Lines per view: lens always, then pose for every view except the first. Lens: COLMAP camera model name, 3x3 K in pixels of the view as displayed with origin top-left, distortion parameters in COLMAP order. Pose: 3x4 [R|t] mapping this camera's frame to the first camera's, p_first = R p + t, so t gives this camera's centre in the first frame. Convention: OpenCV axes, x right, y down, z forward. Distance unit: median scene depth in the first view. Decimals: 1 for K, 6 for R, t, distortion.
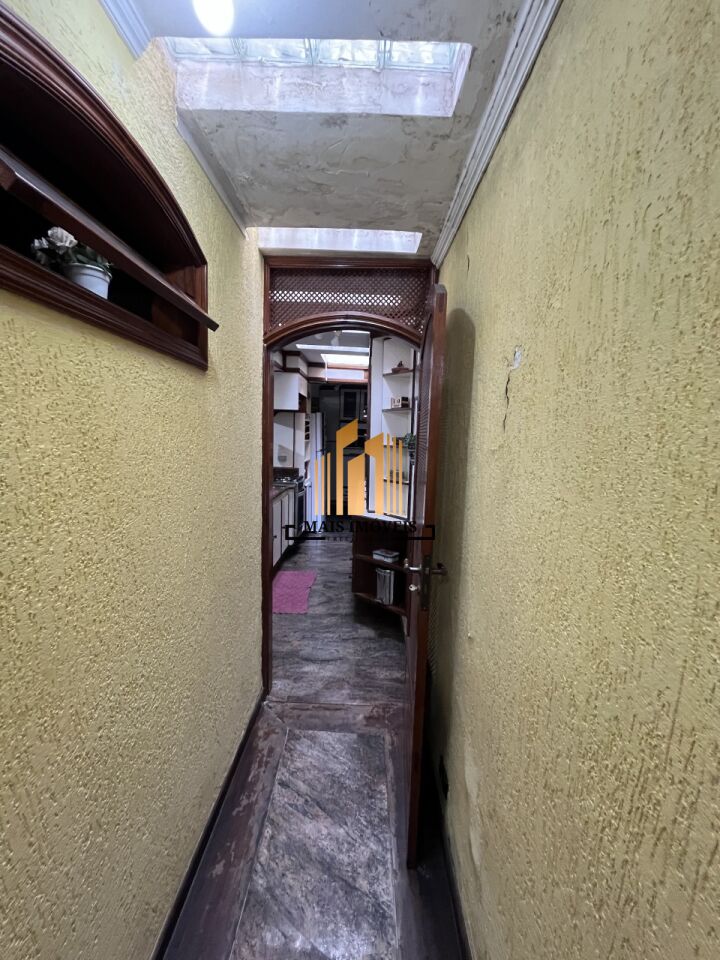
lens RADIAL K [[387.1, 0, 360.5], [0, 387.1, 476.0], [0, 0, 1]] dist [-0.005772, 0.000798]
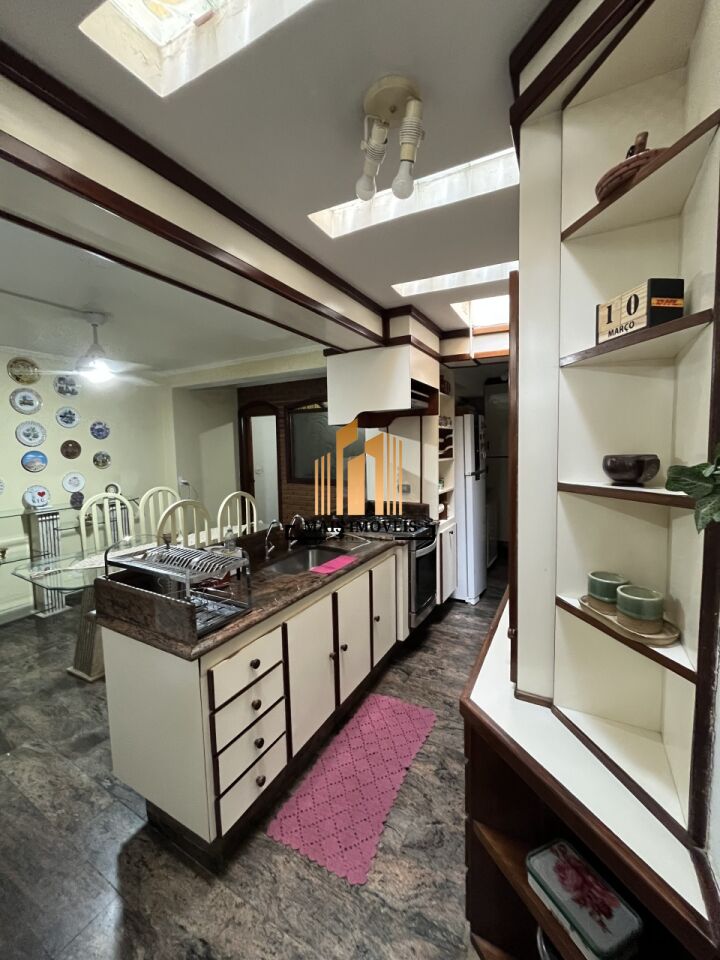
lens RADIAL K [[387.1, 0, 356.6], [0, 387.1, 475.9], [0, 0, 1]] dist [-0.005772, 0.000798]
pose [[0.880464, -0.007600, -0.474052, 0.037055], [-0.010111, 0.999343, -0.034801, -0.047548], [0.474005, 0.035434, 0.879809, 0.434756]]
